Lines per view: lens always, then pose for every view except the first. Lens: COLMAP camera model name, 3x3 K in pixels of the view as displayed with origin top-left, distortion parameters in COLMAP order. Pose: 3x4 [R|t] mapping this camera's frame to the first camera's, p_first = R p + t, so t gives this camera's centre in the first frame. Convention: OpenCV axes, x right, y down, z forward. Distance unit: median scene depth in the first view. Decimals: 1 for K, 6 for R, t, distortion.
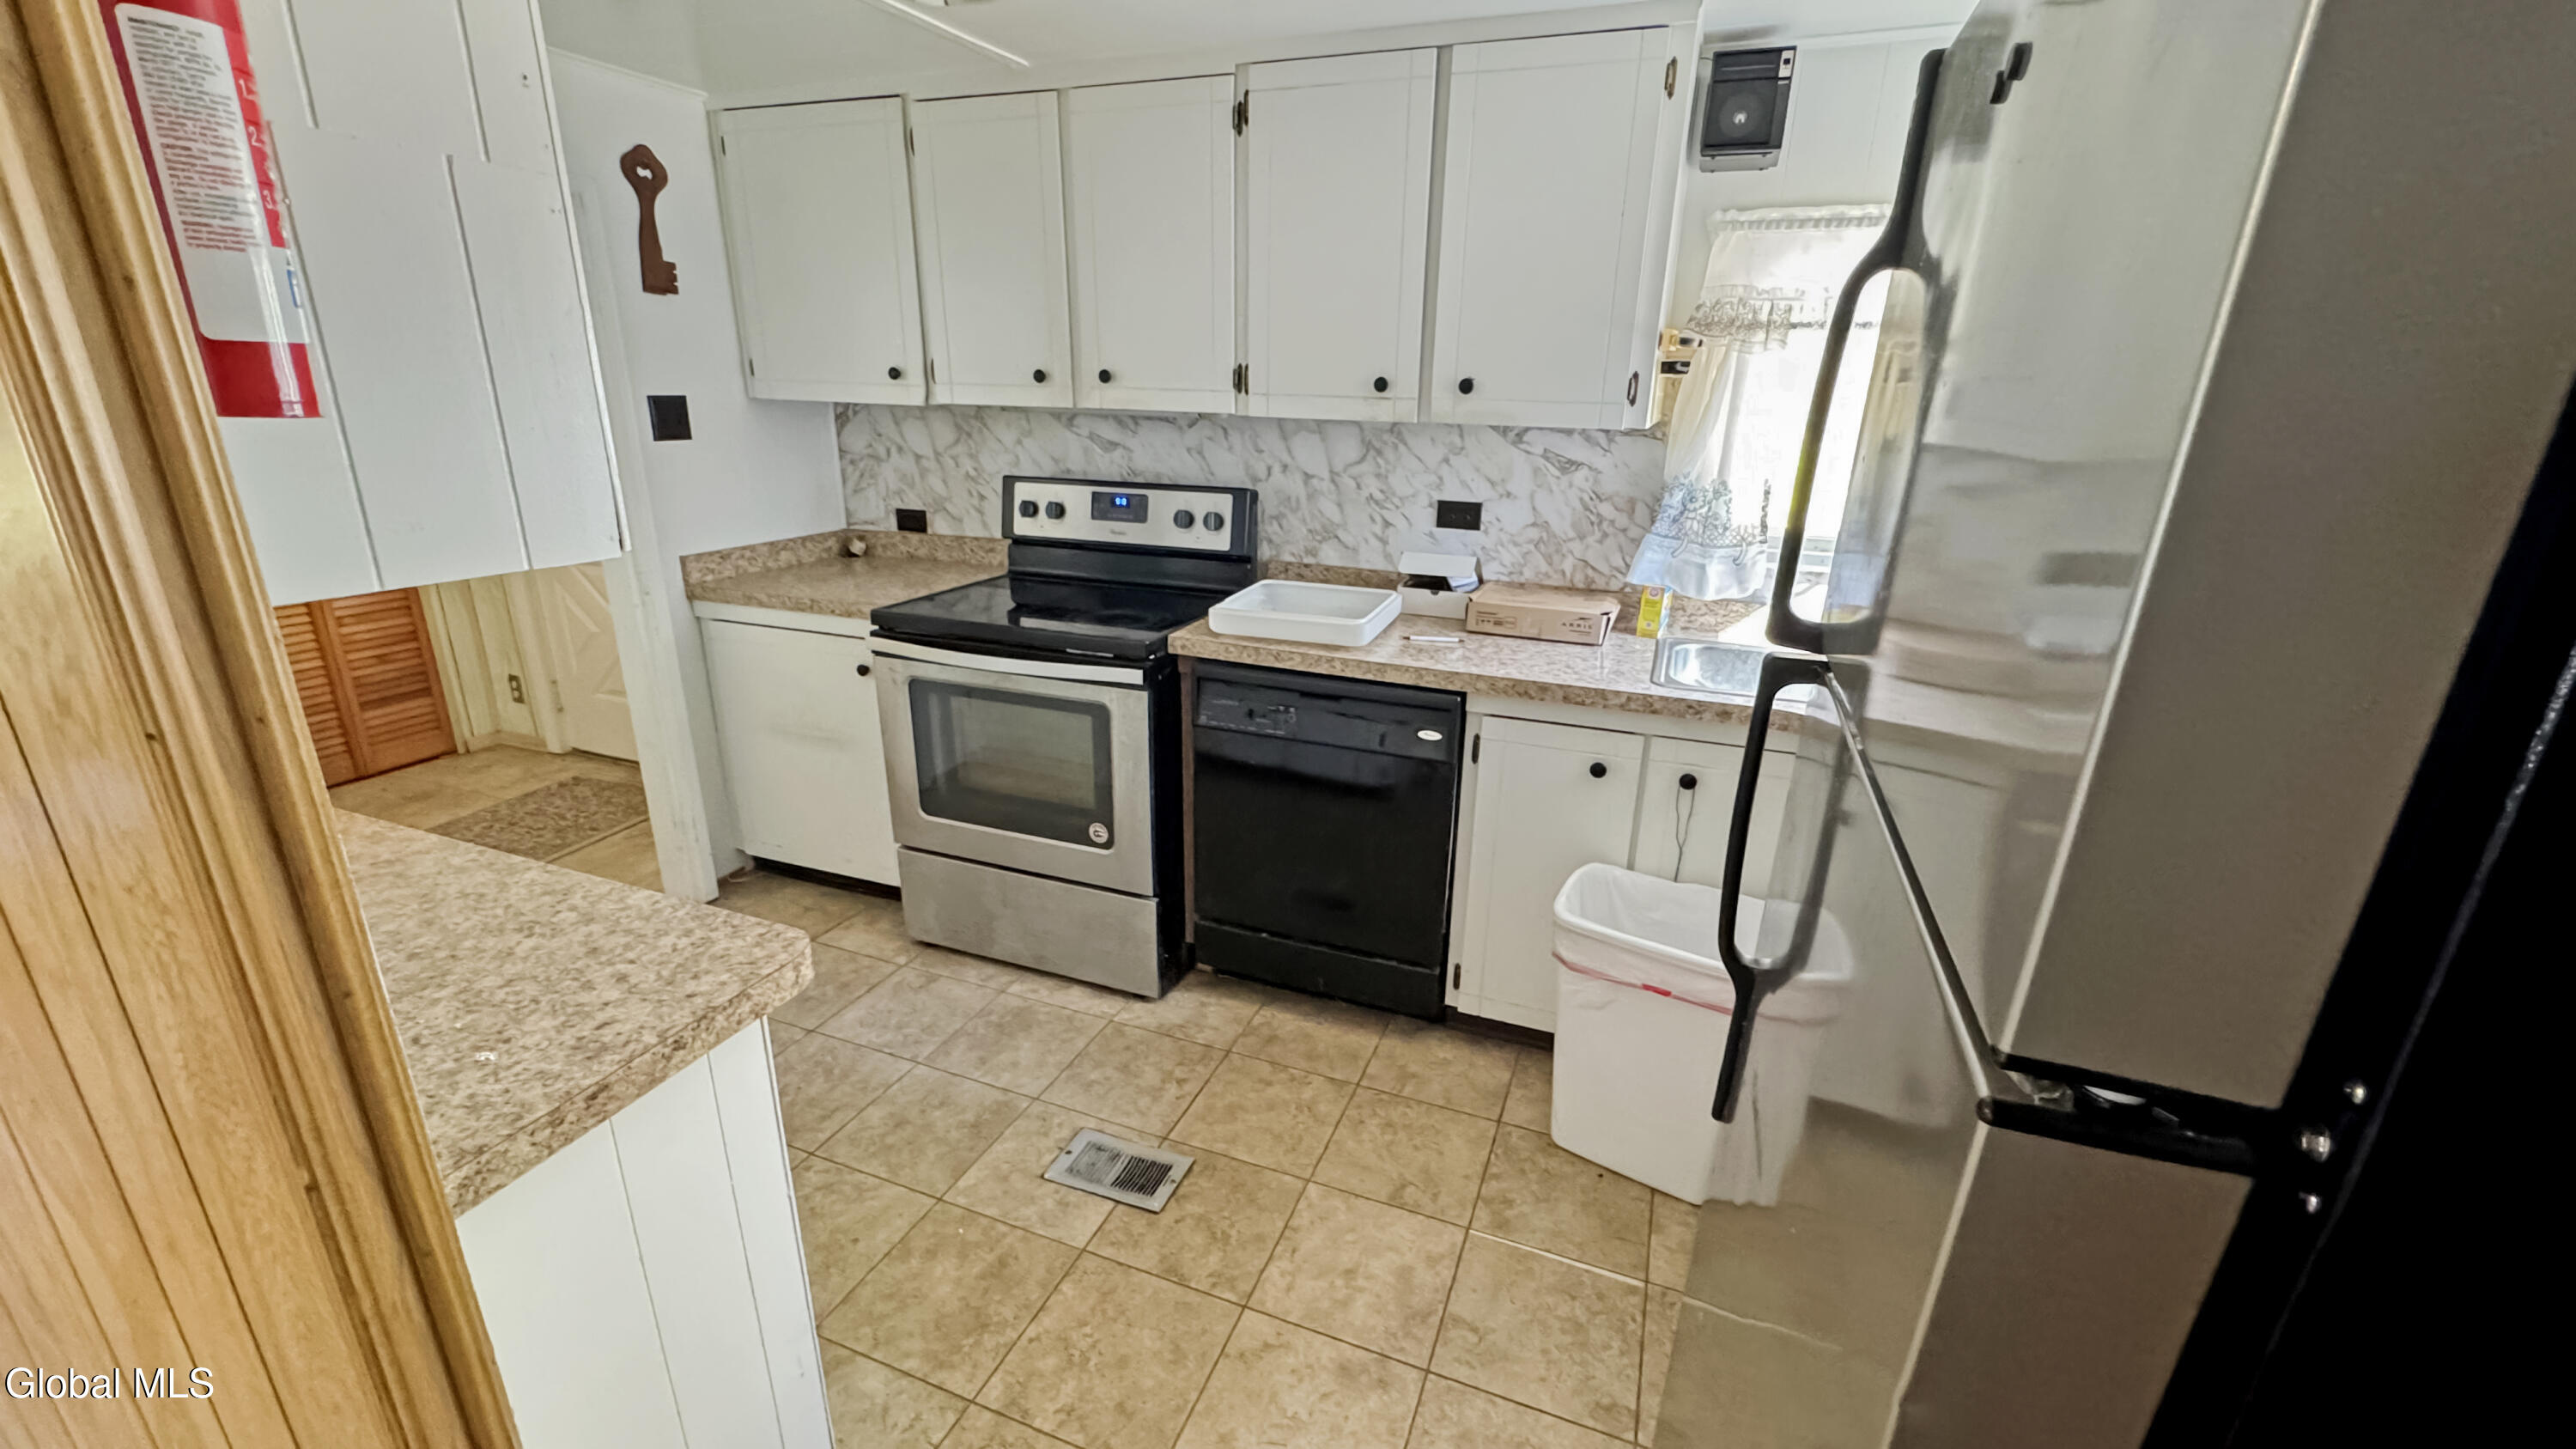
lens RADIAL K [[1023.9, 0, 1286.3], [0, 1023.9, 723.3], [0, 0, 1]] dist [-0.004734, -0.000442]
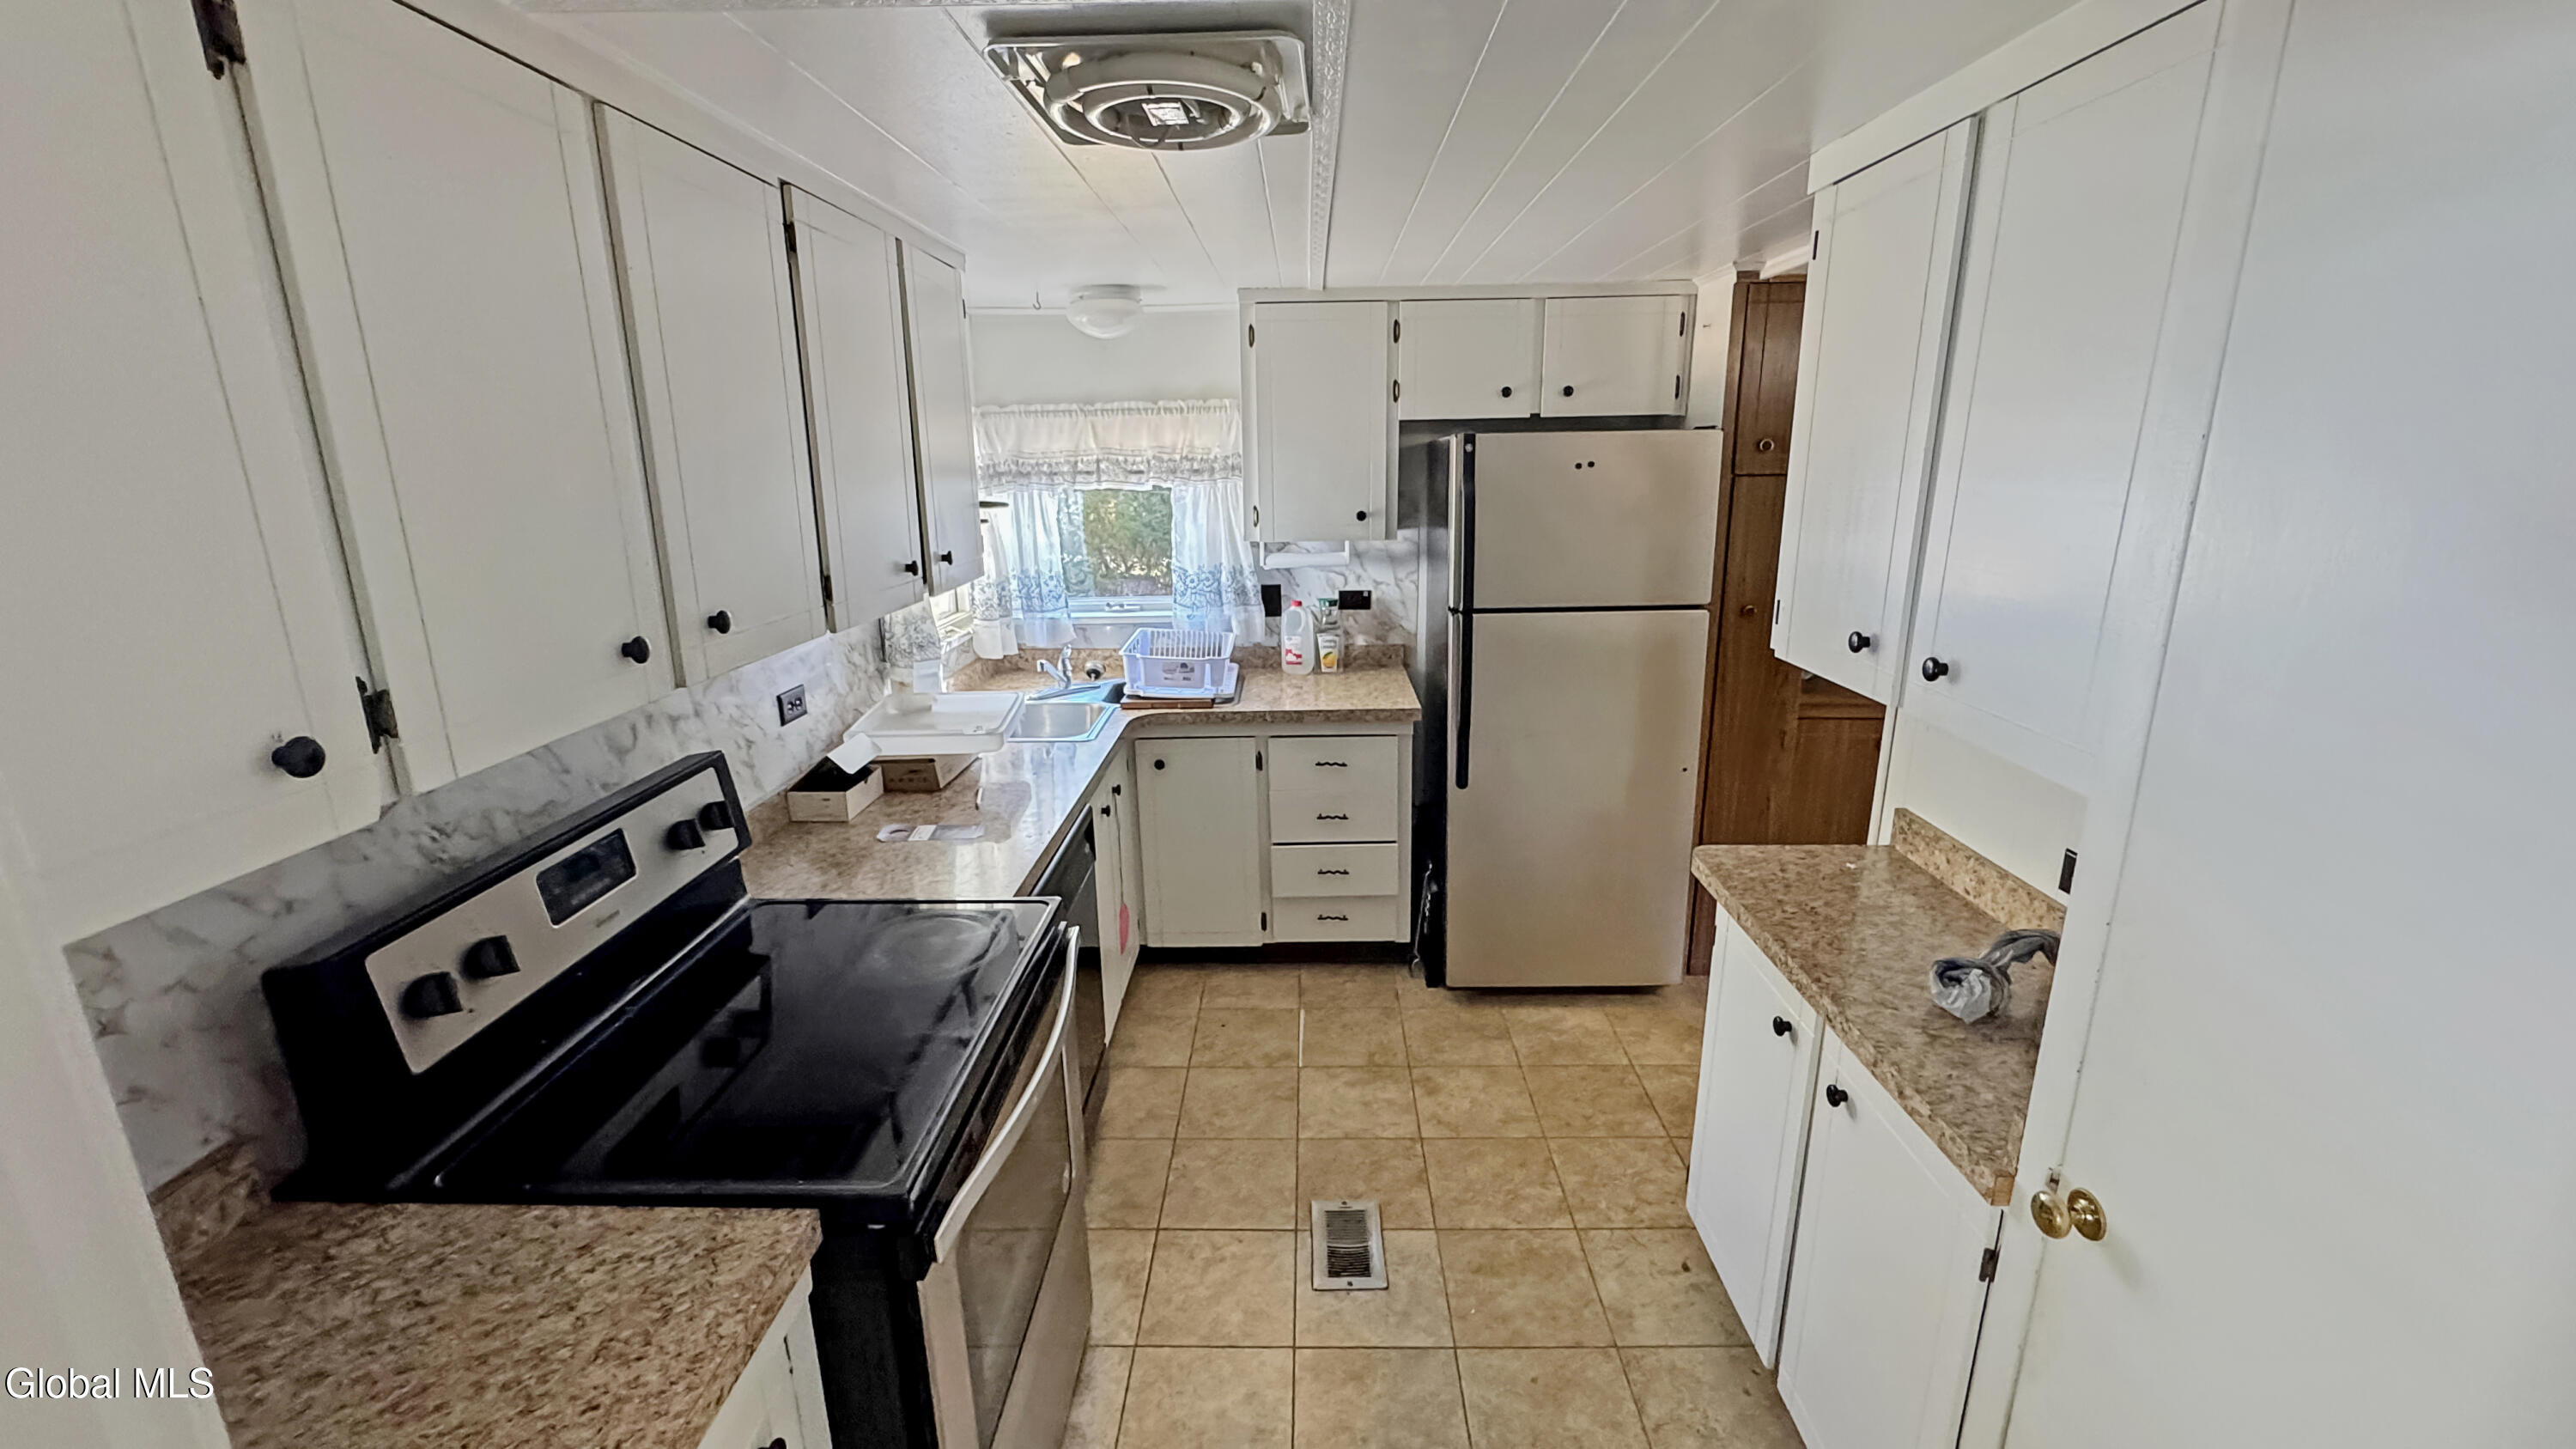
lens RADIAL K [[1023.9, 0, 1286.3], [0, 1023.9, 723.3], [0, 0, 1]] dist [-0.004734, -0.000442]
pose [[-0.340316, -0.261638, 0.903178, -1.160635], [0.305184, 0.877781, 0.369273, -0.579331], [-0.889409, 0.401305, -0.218875, 1.242270]]
